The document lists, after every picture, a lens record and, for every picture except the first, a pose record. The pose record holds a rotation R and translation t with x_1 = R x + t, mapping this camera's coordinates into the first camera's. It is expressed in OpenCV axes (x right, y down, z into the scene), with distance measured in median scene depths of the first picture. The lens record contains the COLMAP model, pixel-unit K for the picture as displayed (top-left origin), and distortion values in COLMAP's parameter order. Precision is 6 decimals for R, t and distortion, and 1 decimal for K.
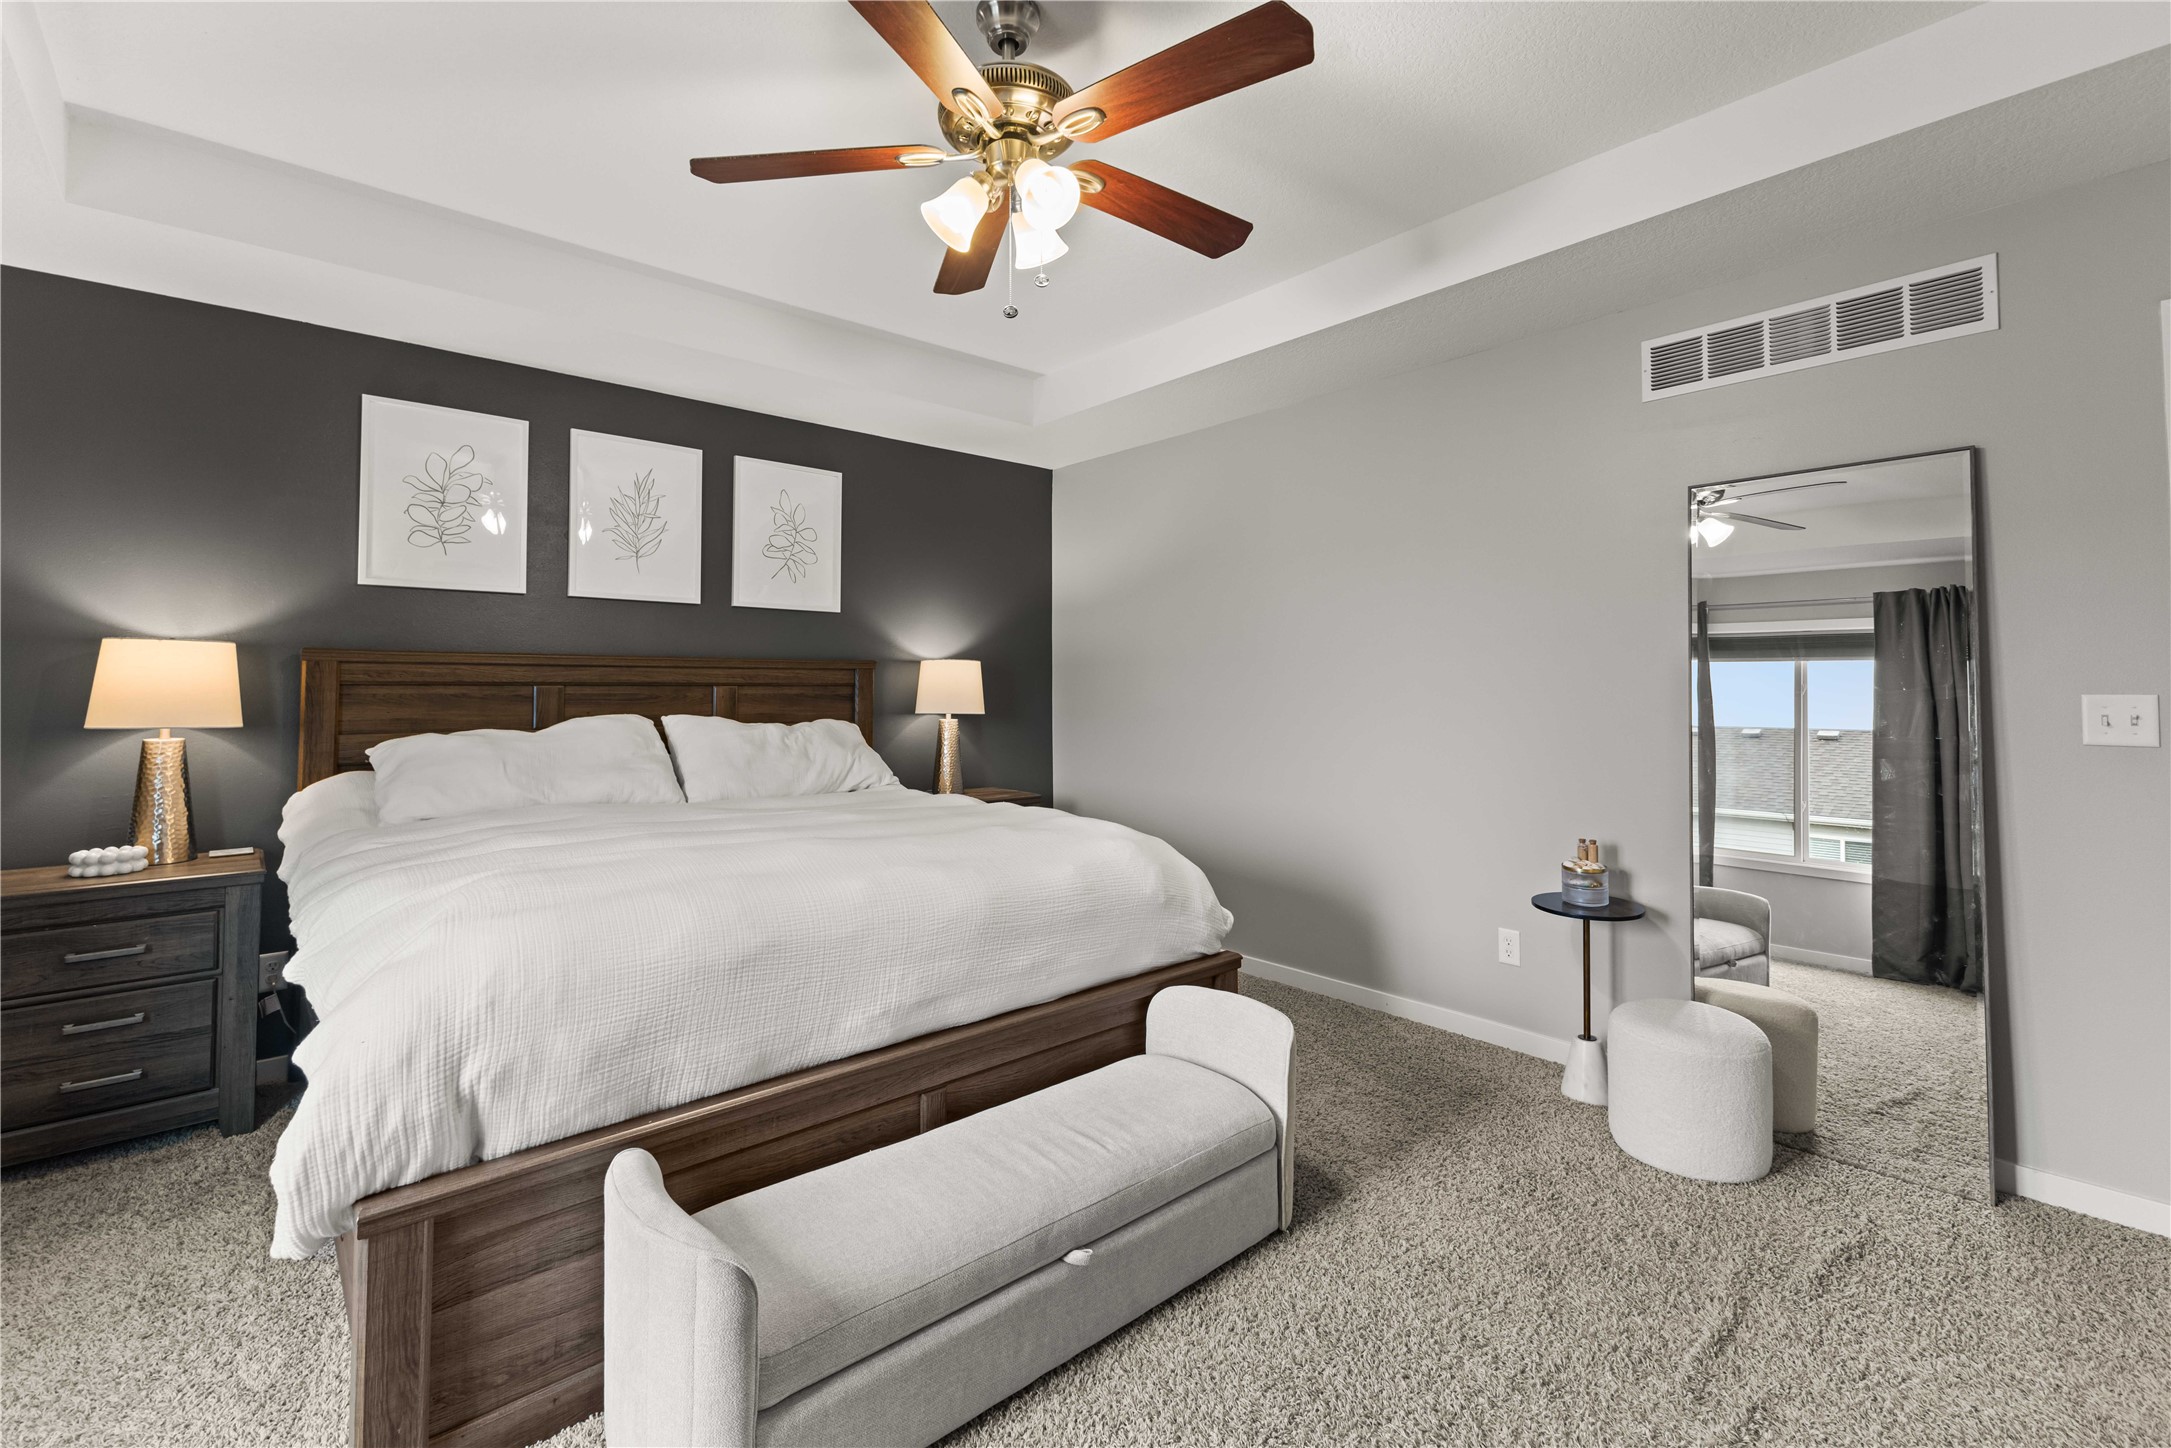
lens RADIAL K [[936.0, 0, 1101.3], [0, 936.0, 674.3], [0, 0, 1]] dist [-0.002372, -0.000209]
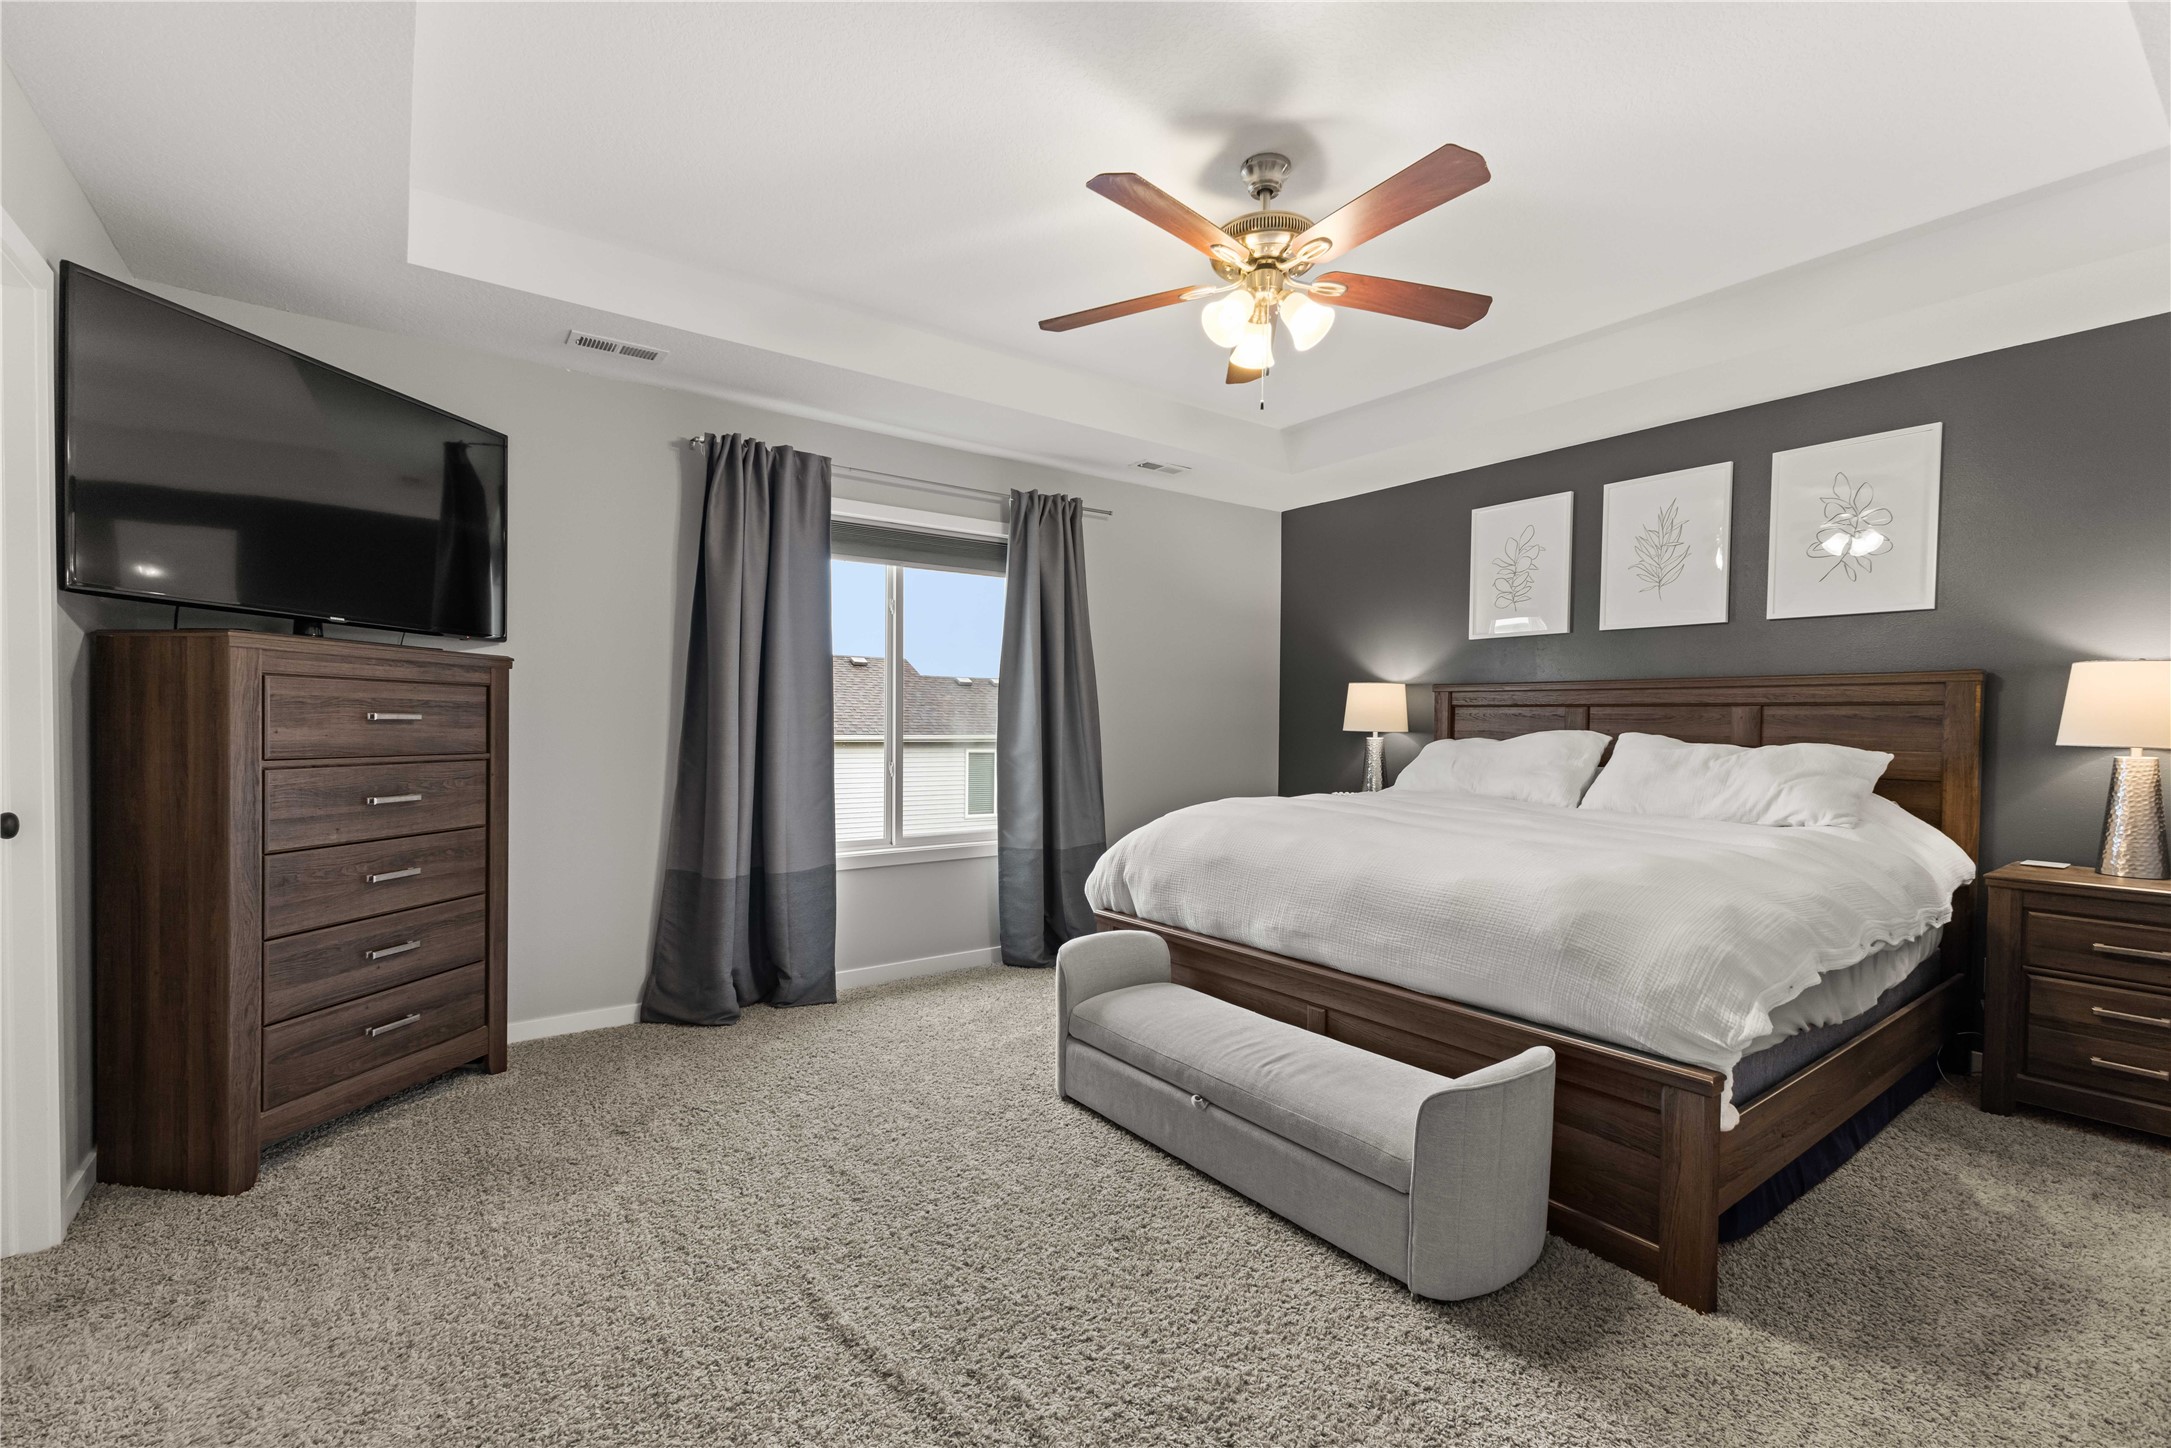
lens RADIAL K [[936.0, 0, 1088.6], [0, 936.0, 730.5], [0, 0, 1]] dist [-0.002372, -0.000209]
pose [[-0.084293, 0.018649, -0.996266, 0.675725], [0.015219, 0.999732, 0.017427, 0.012900], [0.996325, -0.013694, -0.084554, 0.460671]]
